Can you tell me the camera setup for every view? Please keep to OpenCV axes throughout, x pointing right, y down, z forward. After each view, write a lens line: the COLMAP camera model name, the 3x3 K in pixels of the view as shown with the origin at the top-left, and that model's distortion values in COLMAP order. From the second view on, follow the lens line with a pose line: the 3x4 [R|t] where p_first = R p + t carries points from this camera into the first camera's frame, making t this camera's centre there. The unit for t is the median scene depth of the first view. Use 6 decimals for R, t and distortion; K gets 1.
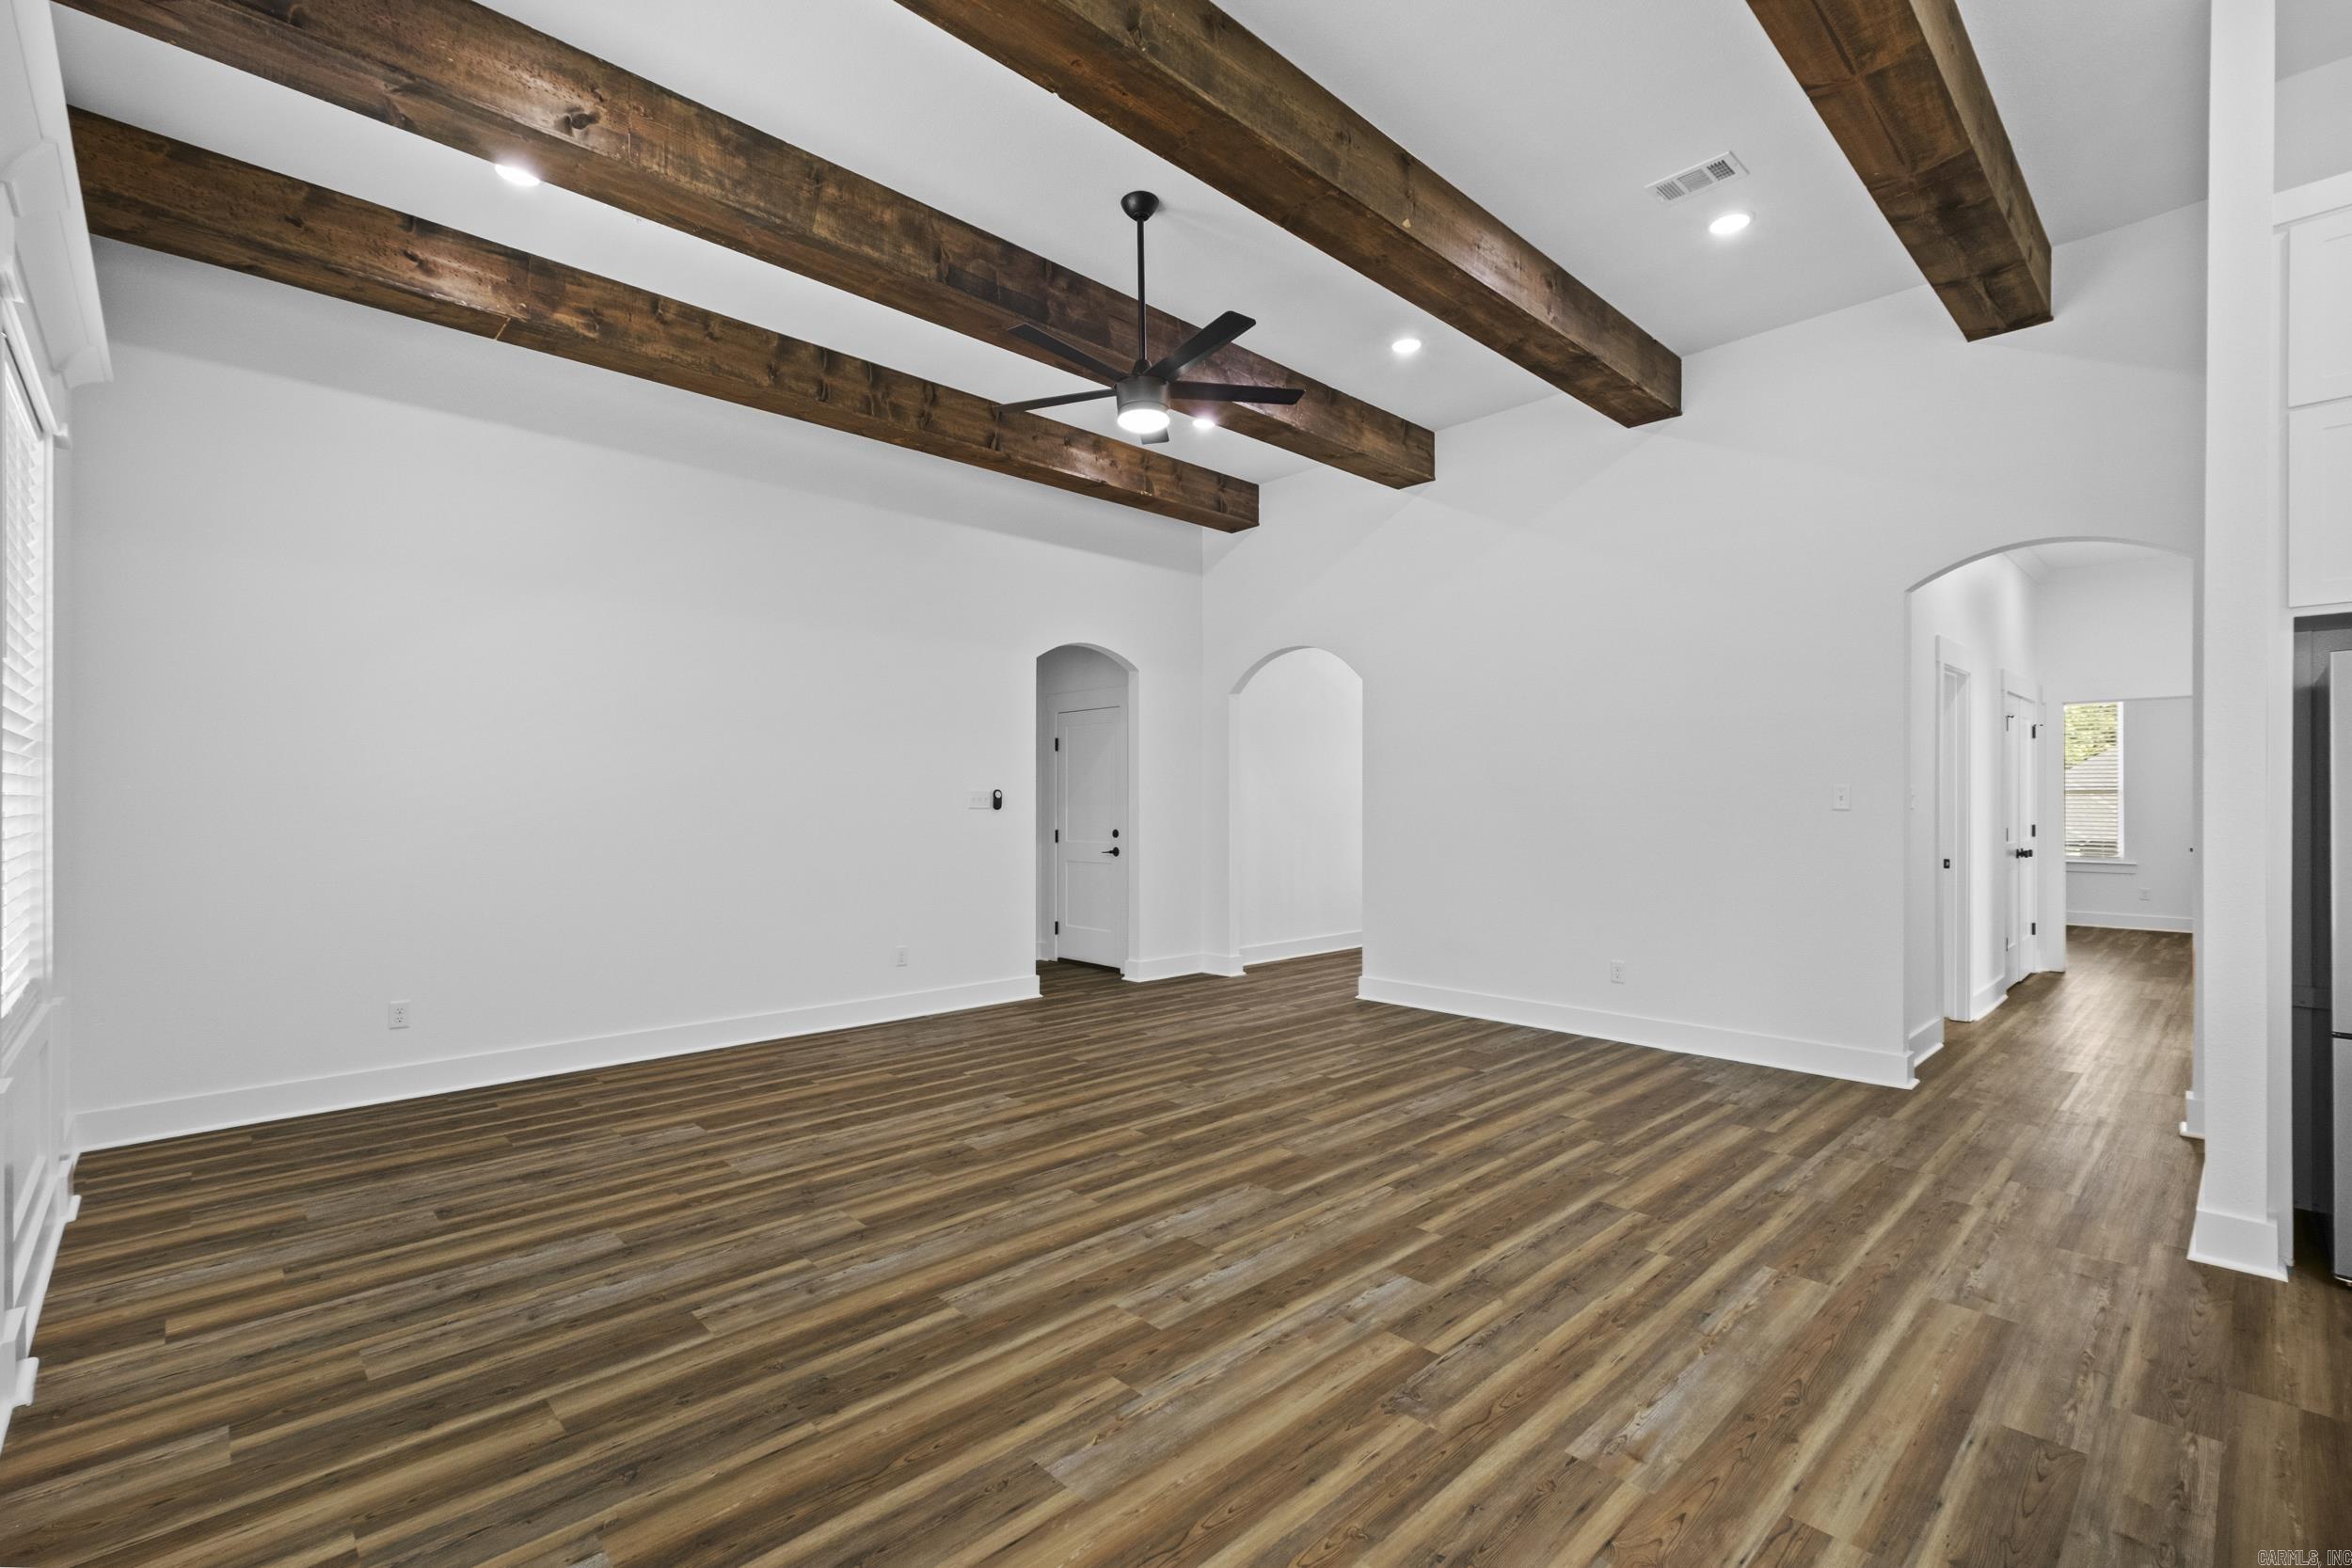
lens RADIAL K [[1018.1, 0, 1176.4], [0, 1018.1, 794.8], [0, 0, 1]] dist [0.003925, 0.001330]
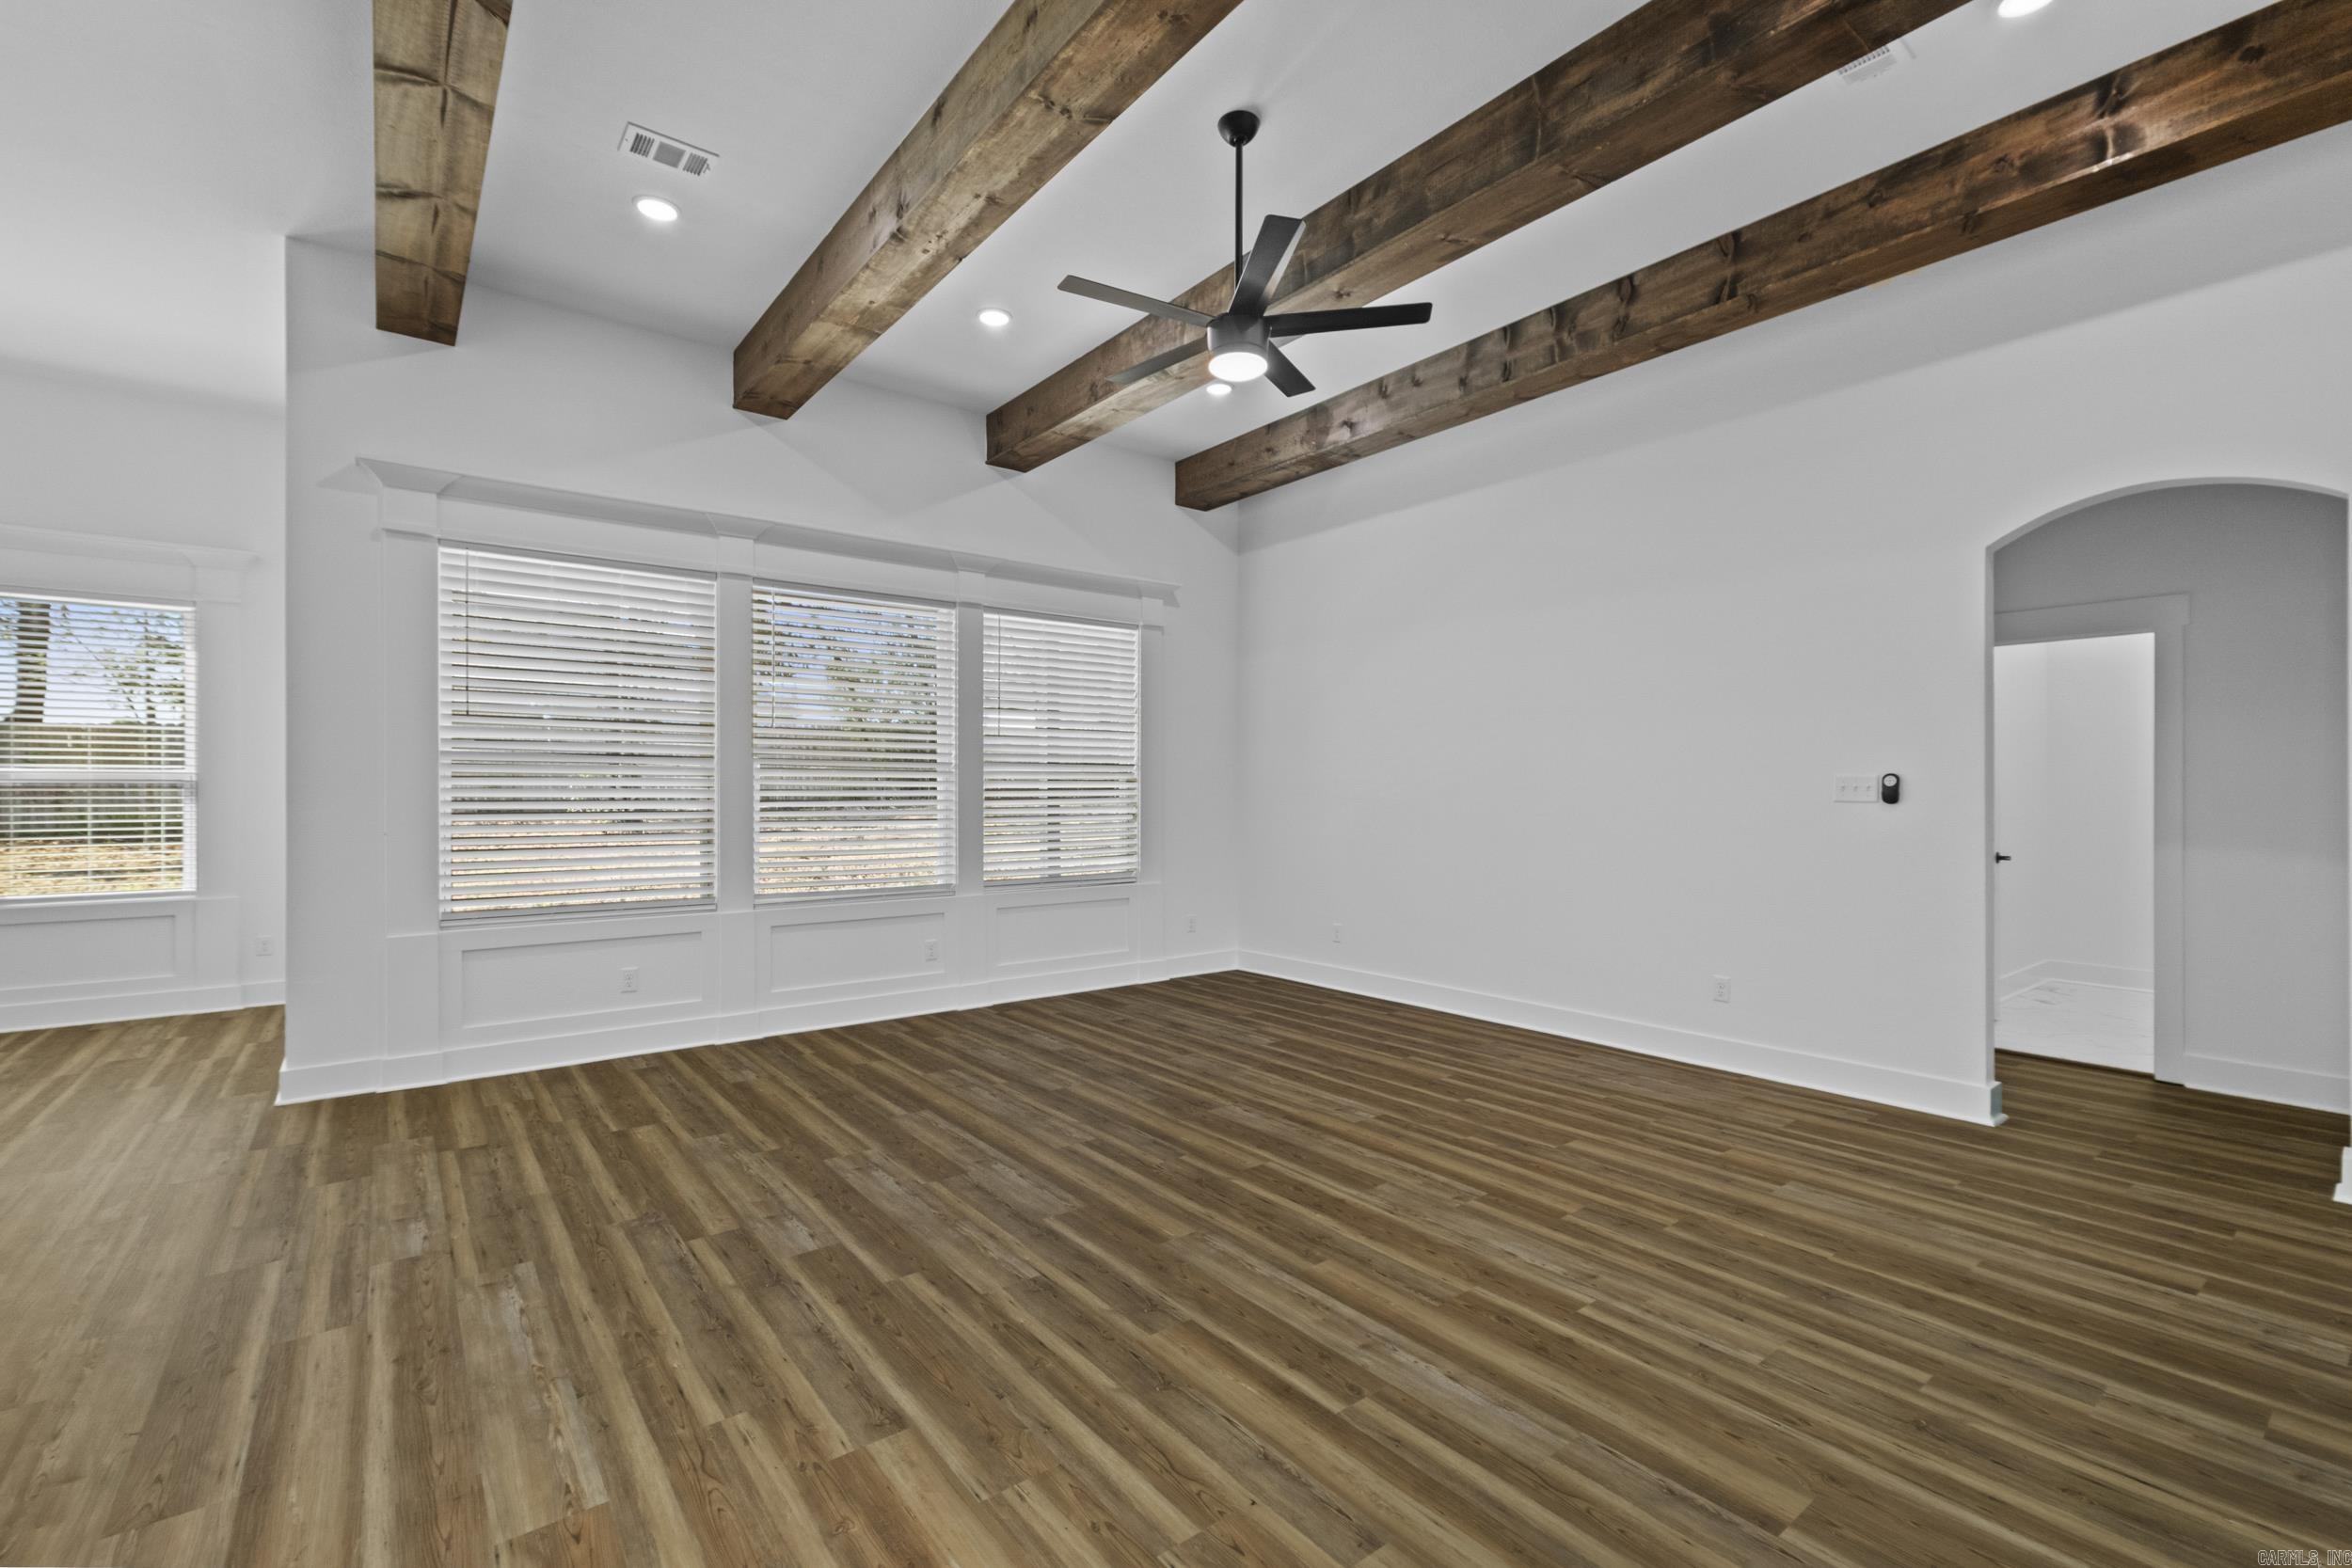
lens RADIAL K [[1018.1, 0, 1177.9], [0, 1018.1, 788.0], [0, 0, 1]] dist [0.003925, 0.001330]
pose [[-0.091235, -0.002261, -0.995827, 0.934633], [0.006732, 0.999973, -0.002887, 0.004803], [0.995807, -0.006968, -0.091218, 1.112933]]
